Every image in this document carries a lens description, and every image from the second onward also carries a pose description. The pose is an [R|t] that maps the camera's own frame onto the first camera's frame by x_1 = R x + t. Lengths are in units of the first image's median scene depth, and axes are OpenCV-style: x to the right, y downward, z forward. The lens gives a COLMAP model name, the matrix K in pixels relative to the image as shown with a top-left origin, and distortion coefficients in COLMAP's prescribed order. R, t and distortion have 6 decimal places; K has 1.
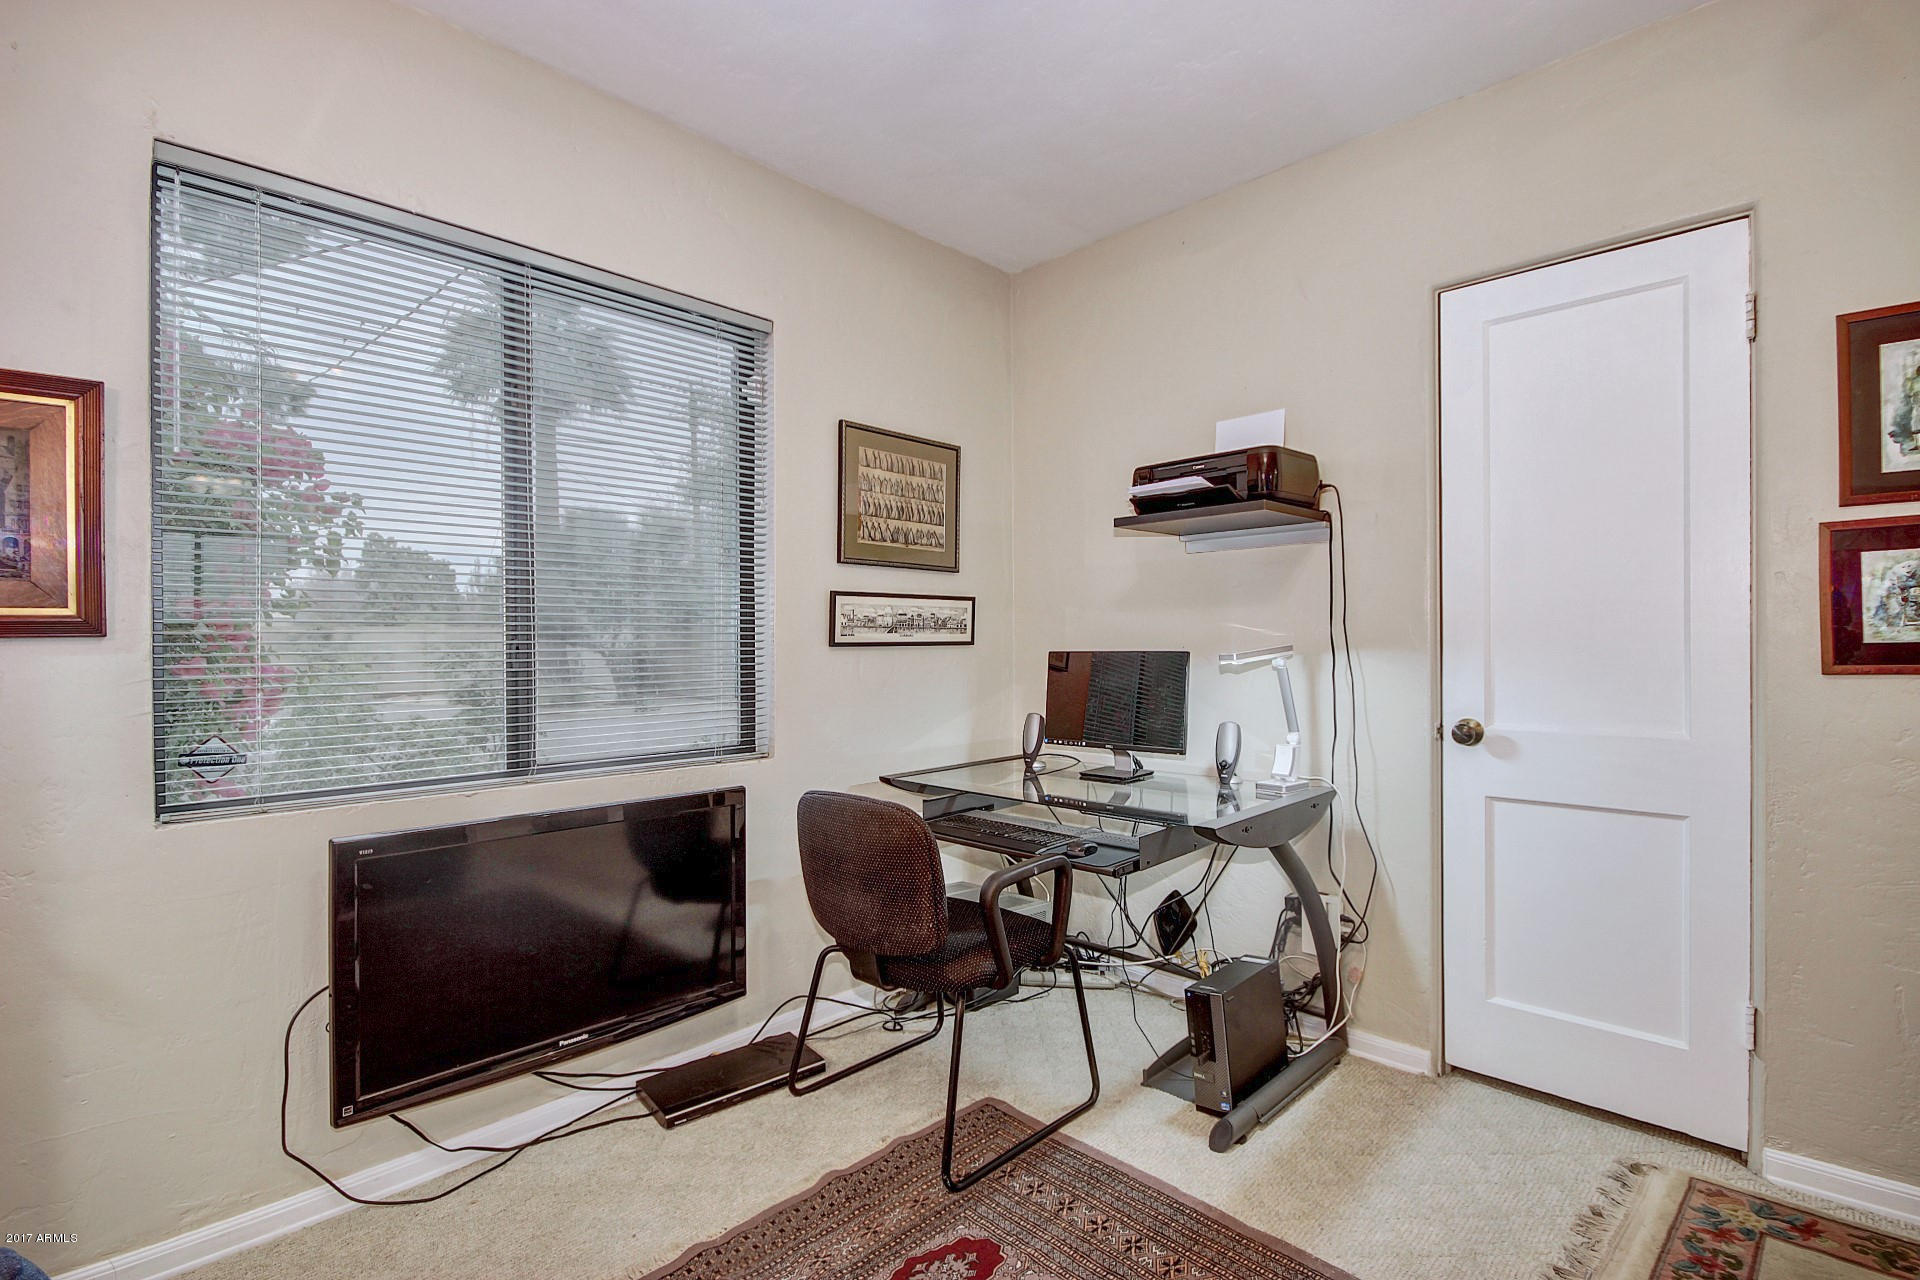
lens RADIAL K [[898.5, 0, 963.4], [0, 898.5, 641.3], [0, 0, 1]] dist [-0.012823, -0.000609]
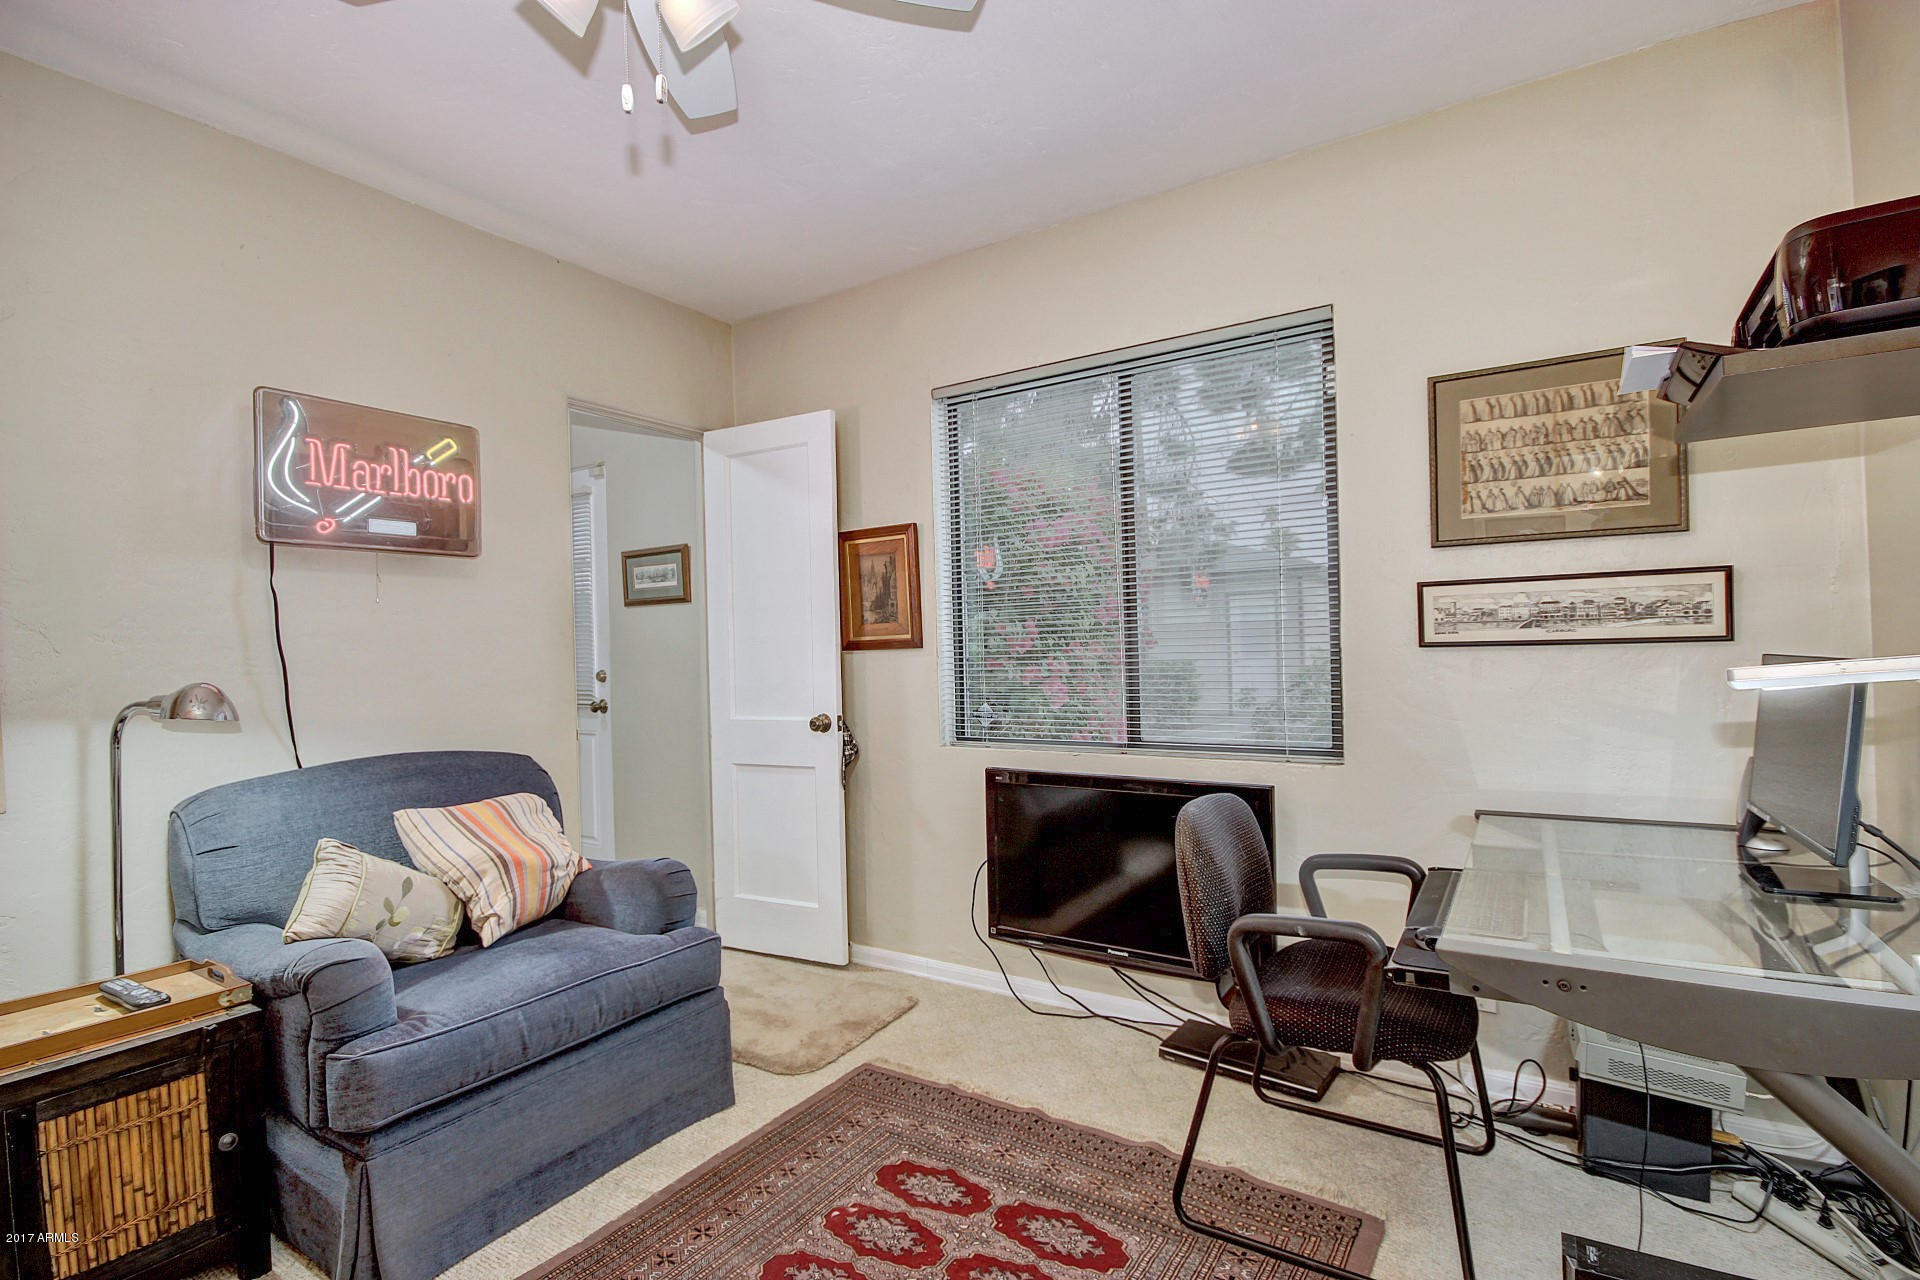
lens RADIAL K [[884.6, 0, 965.4], [0, 884.6, 645.8], [0, 0, 1]] dist [0.015288, -0.015318]
pose [[0.188649, -0.004958, -0.982032, 0.601237], [0.019930, 0.999801, -0.001219, -0.003239], [0.981842, -0.019342, 0.188711, 0.412306]]
